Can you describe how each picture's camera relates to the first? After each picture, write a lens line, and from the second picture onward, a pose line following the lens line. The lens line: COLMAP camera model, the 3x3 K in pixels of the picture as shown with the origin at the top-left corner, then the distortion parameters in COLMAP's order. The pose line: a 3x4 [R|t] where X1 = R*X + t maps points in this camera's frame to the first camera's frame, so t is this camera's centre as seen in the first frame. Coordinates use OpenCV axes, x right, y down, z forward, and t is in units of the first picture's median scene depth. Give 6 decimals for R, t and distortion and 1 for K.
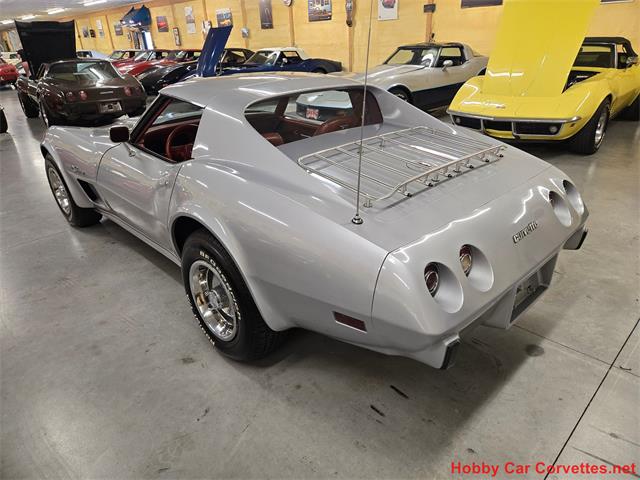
lens RADIAL K [[407.3, 0, 339.9], [0, 407.3, 238.8], [0, 0, 1]] dist [-0.005081, -0.002999]
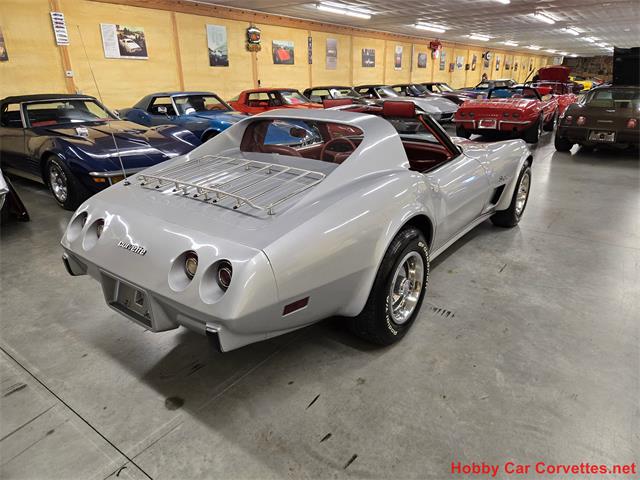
lens RADIAL K [[420.6, 0, 320.0], [0, 420.6, 240.0], [0, 0, 1]] dist [0.054522, -0.045391]
pose [[0.176012, 0.390579, -0.903586, 1.334168], [-0.441423, 0.851770, 0.282195, -0.502146], [0.879867, 0.349194, 0.322332, 0.872828]]
